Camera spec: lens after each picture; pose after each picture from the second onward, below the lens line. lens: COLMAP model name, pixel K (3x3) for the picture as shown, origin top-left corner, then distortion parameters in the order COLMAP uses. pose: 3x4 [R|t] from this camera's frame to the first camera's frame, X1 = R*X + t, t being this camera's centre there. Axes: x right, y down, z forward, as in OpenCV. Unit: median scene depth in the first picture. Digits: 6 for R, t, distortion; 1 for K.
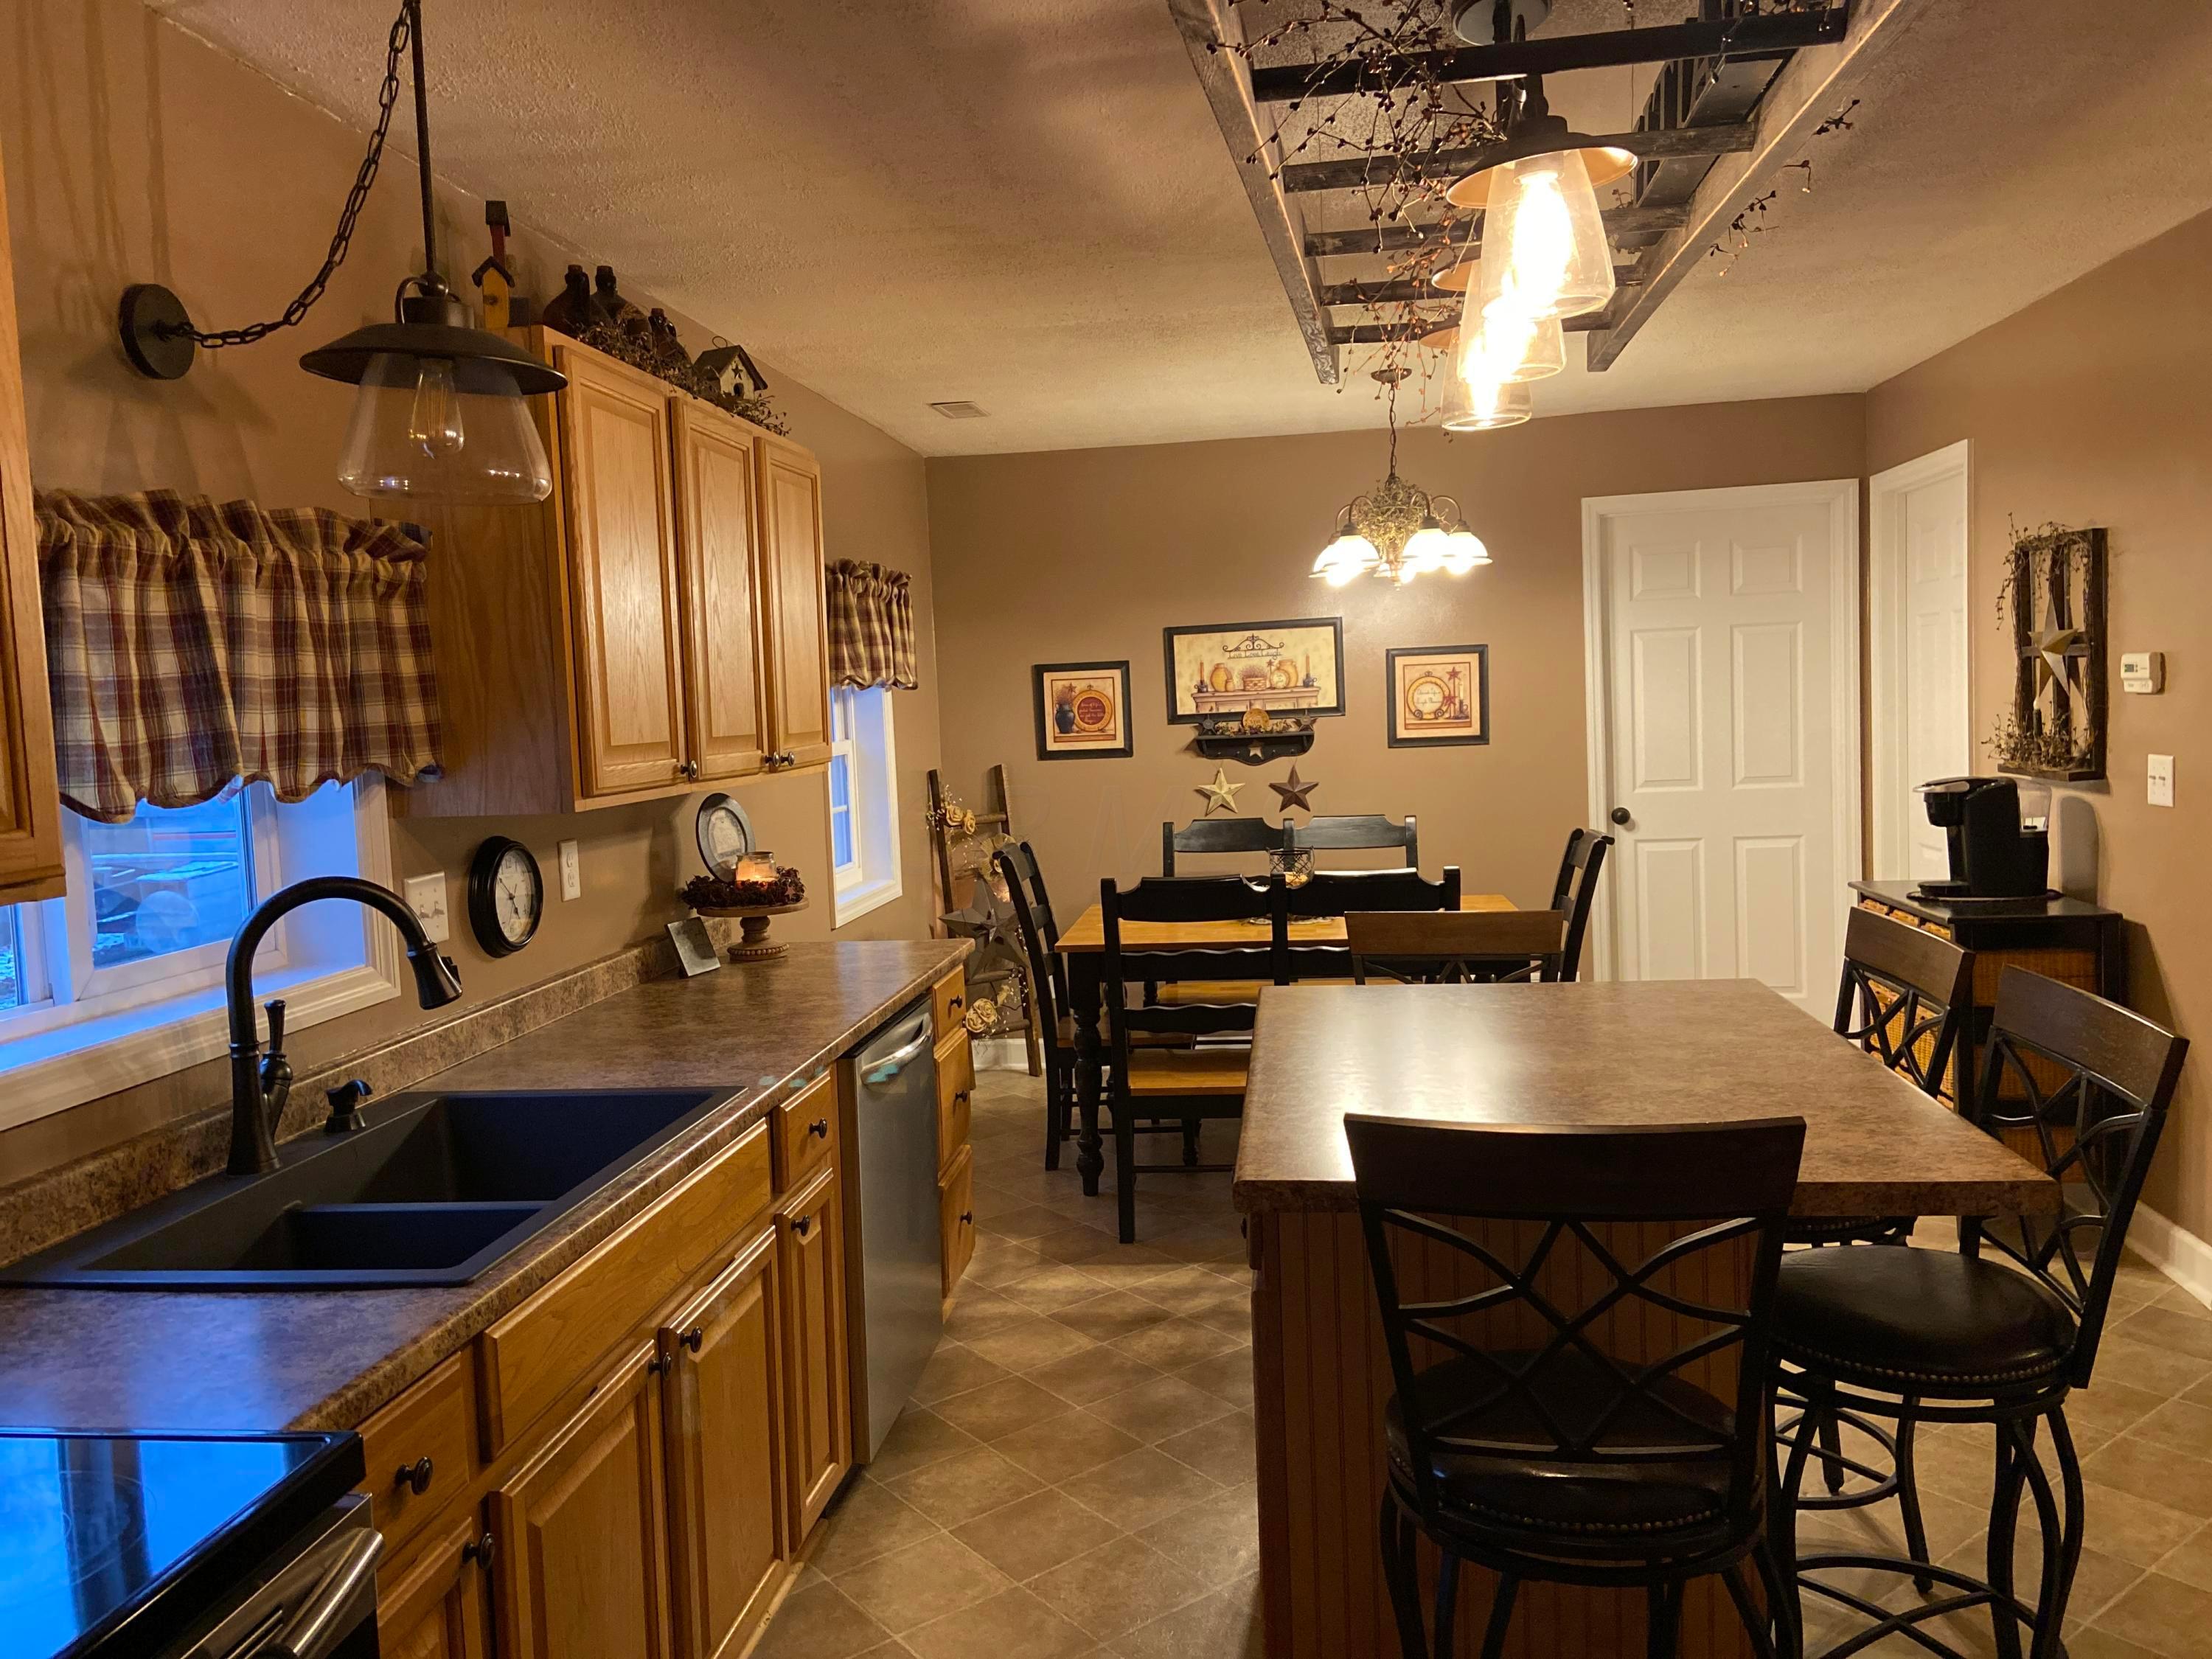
lens RADIAL K [[1672.5, 0, 1106.0], [0, 1672.5, 829.5], [0, 0, 1]] dist [0.106675, 0.001327]
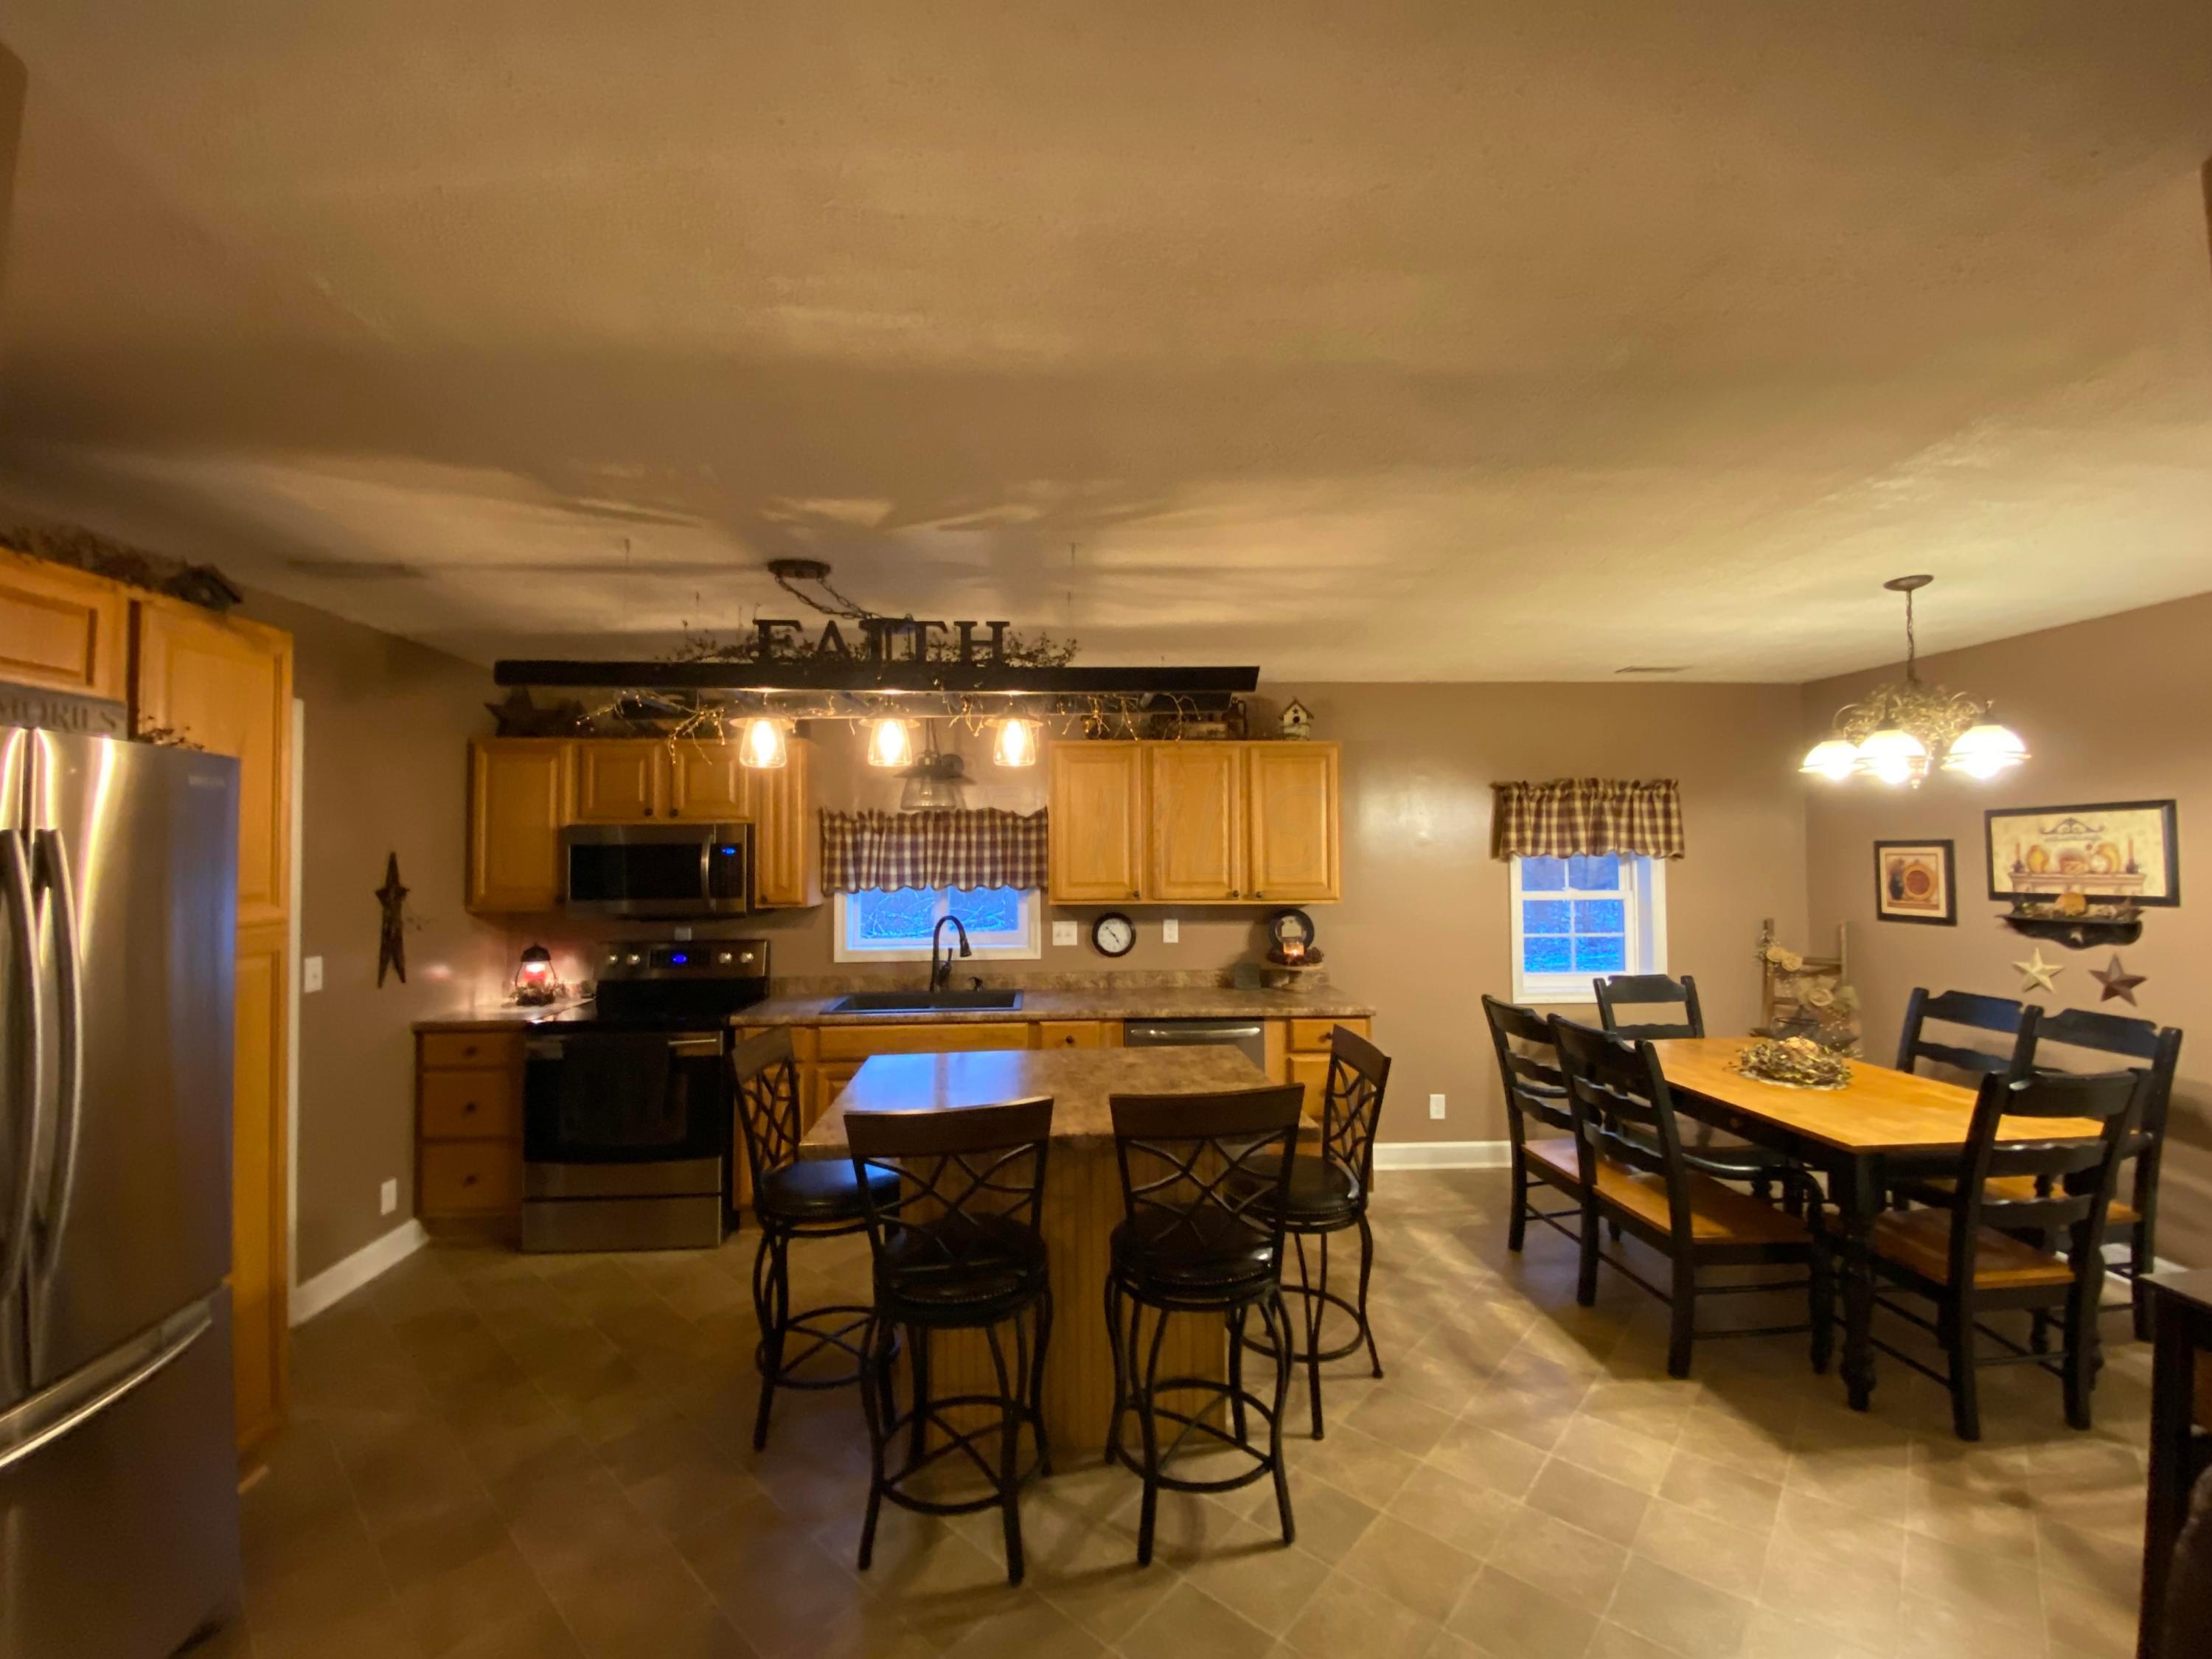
lens RADIAL K [[887.0, 0, 1097.5], [0, 887.0, 824.3], [0, 0, 1]] dist [0.029317, -0.023420]
pose [[0.206815, 0.009422, -0.978335, 0.484039], [-0.084122, 0.996422, -0.008187, -0.059361], [0.974757, 0.083993, 0.206867, 0.329098]]
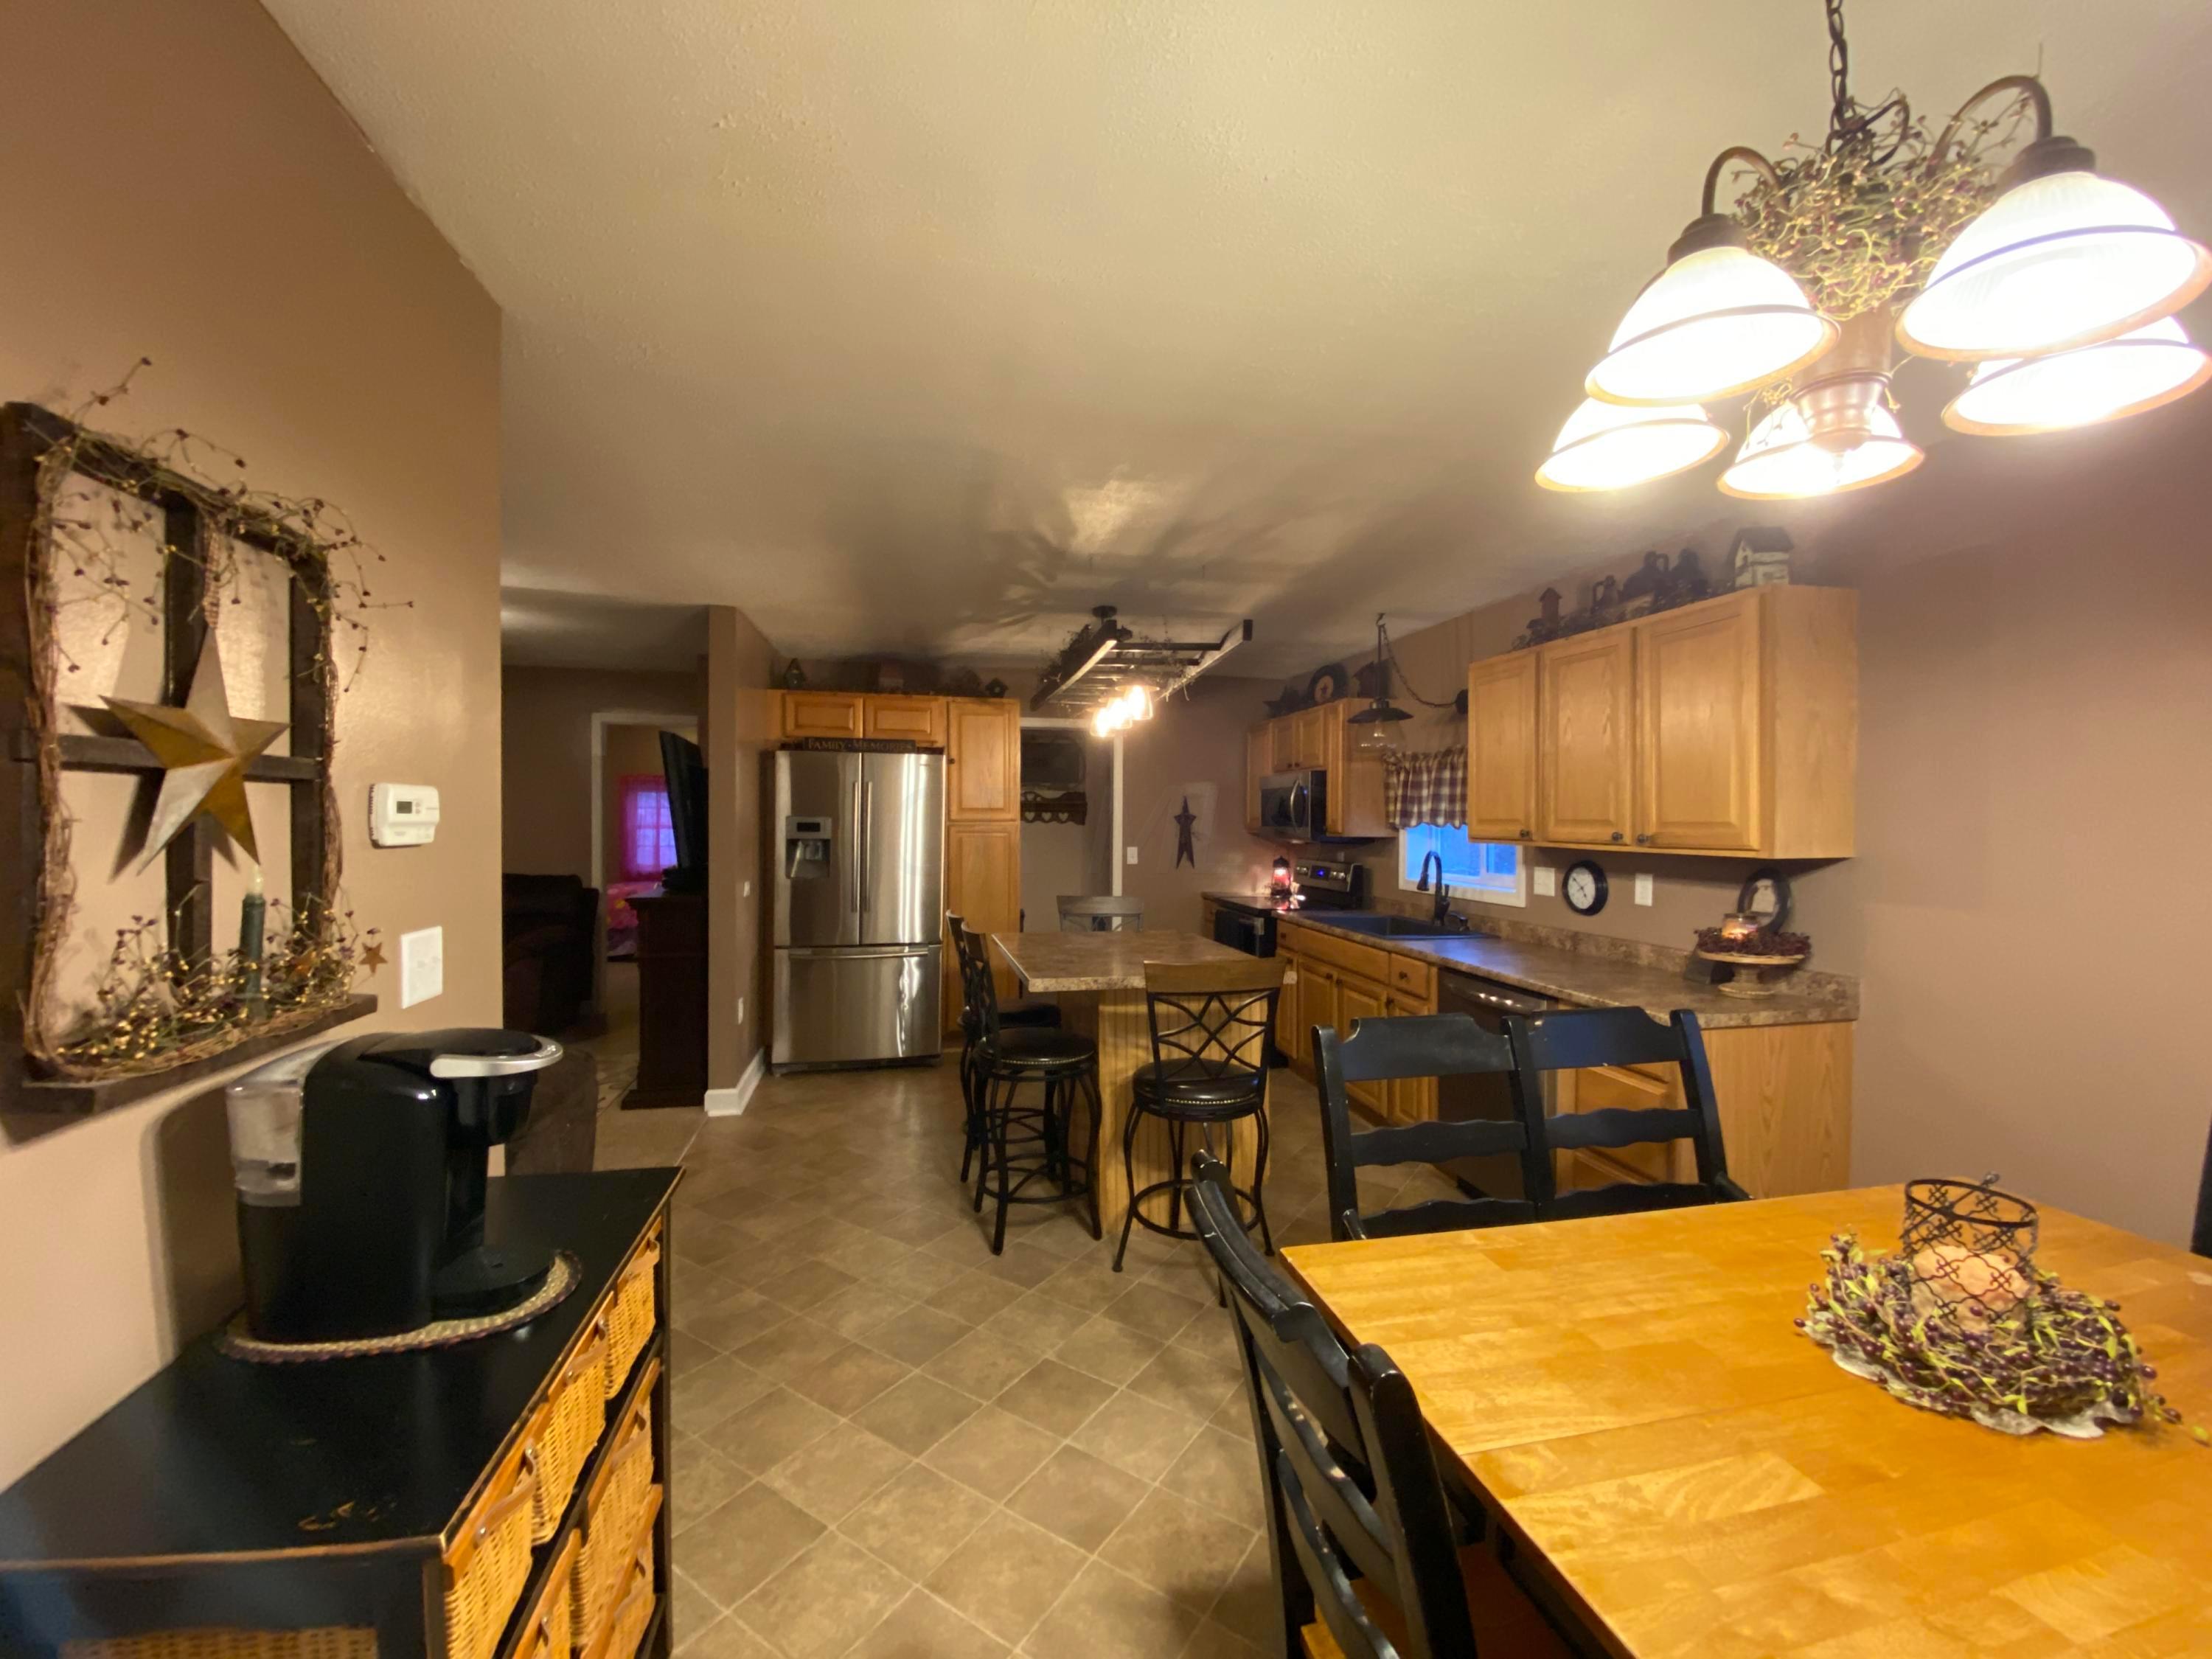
lens RADIAL K [[890.4, 0, 1093.3], [0, 890.4, 825.9], [0, 0, 1]] dist [0.024537, -0.024270]
pose [[-0.941428, 0.037709, -0.335098, 0.290270], [0.004027, 0.994914, 0.100647, -0.076401], [0.337189, 0.093403, -0.936792, 0.903728]]
